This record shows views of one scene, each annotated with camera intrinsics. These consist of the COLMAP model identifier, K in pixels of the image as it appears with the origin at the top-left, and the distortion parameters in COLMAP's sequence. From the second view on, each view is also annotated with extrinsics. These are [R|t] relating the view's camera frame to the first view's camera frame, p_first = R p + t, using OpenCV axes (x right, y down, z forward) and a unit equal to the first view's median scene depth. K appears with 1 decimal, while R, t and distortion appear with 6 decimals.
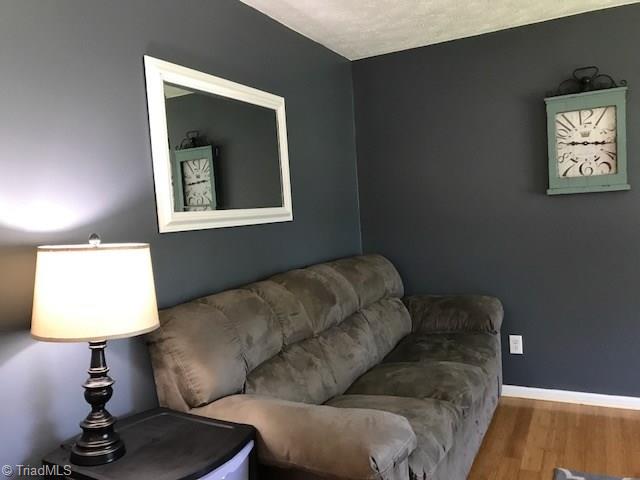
lens RADIAL K [[529.8, 0, 321.2], [0, 529.8, 245.0], [0, 0, 1]] dist [0.008765, 0.008172]
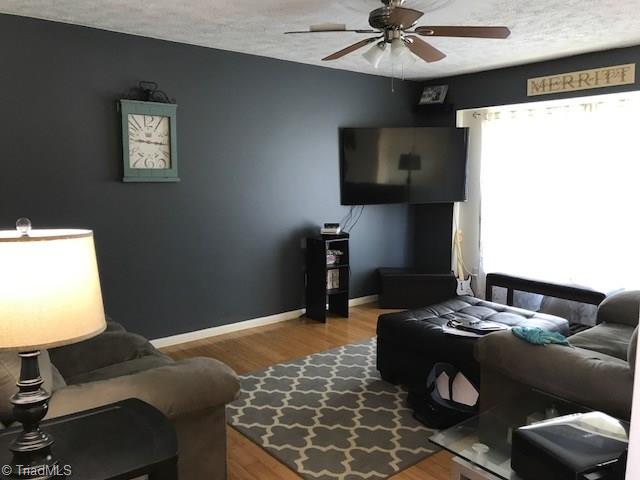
lens RADIAL K [[529.8, 0, 320.5], [0, 529.8, 236.9], [0, 0, 1]] dist [0.008765, 0.008172]
pose [[0.408314, -0.047362, 0.911612, -0.488791], [0.028918, 0.998823, 0.038940, -0.006287], [-0.912383, 0.010462, 0.409203, 0.124684]]
